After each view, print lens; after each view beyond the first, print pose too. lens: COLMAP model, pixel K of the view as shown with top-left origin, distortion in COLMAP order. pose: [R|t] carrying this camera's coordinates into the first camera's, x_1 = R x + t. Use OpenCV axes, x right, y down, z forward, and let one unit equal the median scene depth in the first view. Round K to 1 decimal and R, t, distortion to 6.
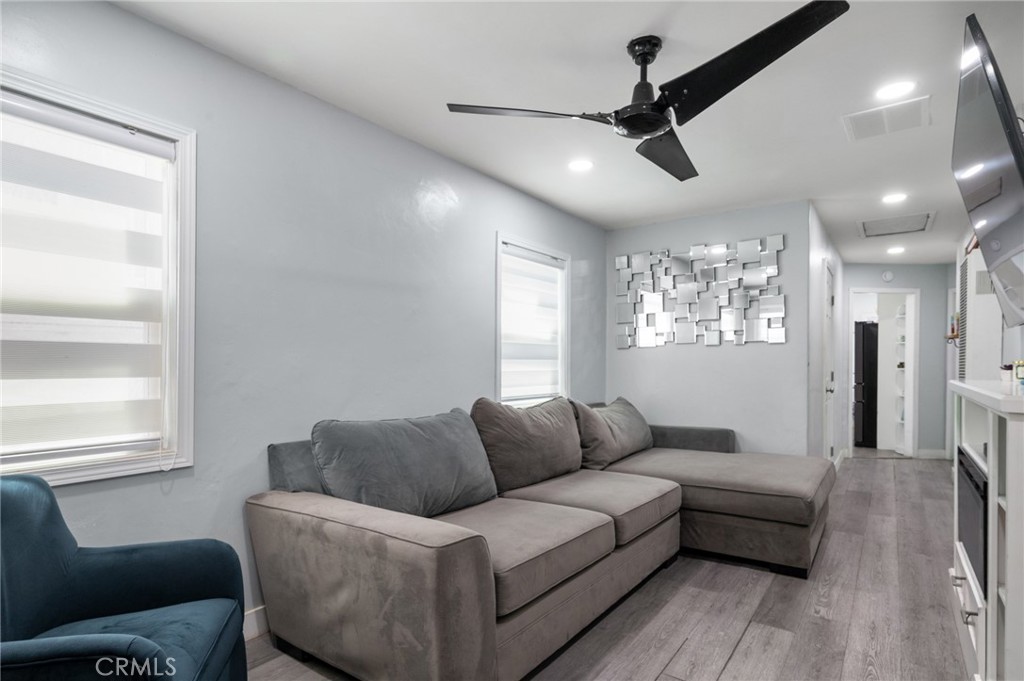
lens RADIAL K [[544.0, 0, 517.0], [0, 544.0, 354.5], [0, 0, 1]] dist [0.000611, 0.000253]
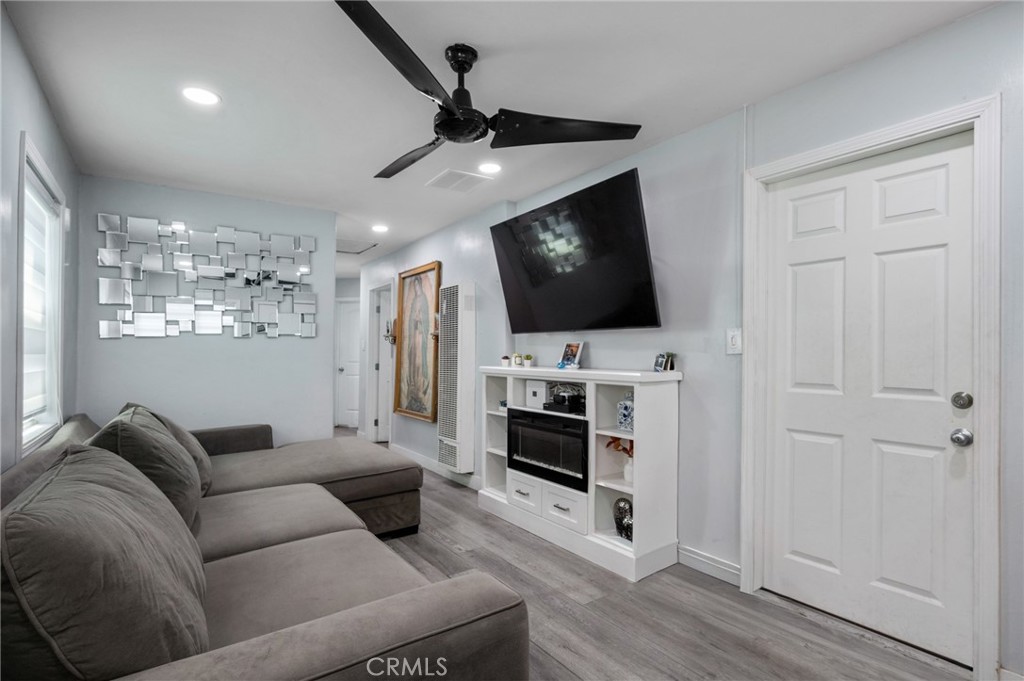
lens RADIAL K [[497.3, 0, 513.8], [0, 497.3, 346.0], [0, 0, 1]] dist [-0.003550, -0.000122]
pose [[0.339739, 0.008211, 0.940484, -0.271422], [-0.009020, 0.999944, -0.005471, -0.001870], [-0.940477, -0.006624, 0.339794, 0.253677]]
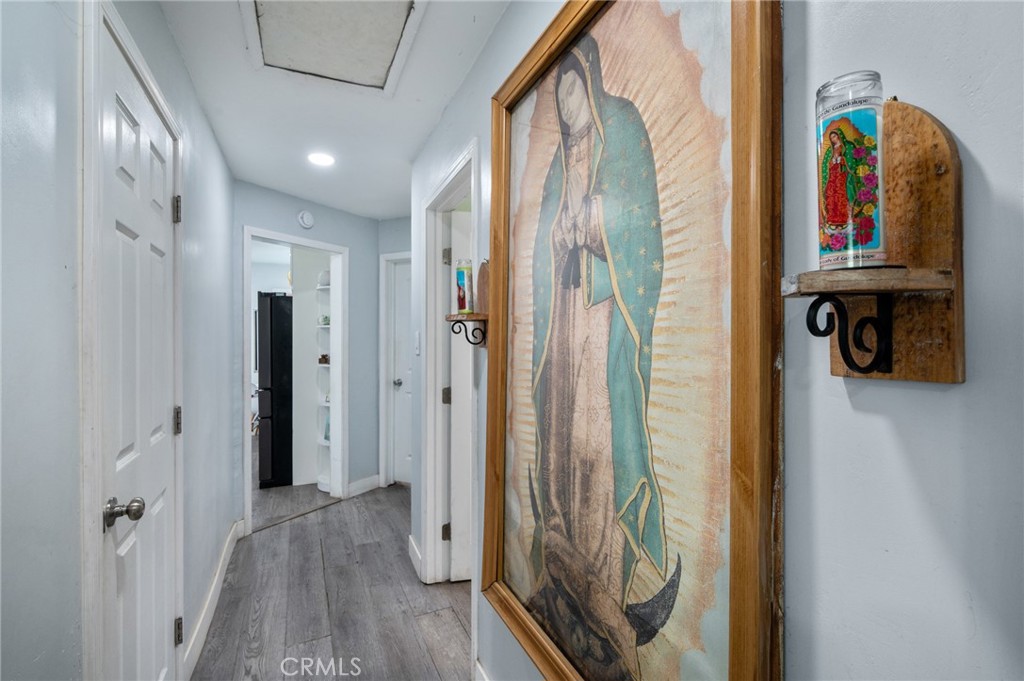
lens RADIAL K [[464.2, 0, 513.4], [0, 464.2, 337.4], [0, 0, 1]] dist [0.002000, 0.000156]
pose [[0.513848, -0.011350, 0.857806, 0.494783], [0.004353, 0.999934, 0.010623, -0.019995], [-0.857870, -0.001725, 0.513864, 0.748902]]
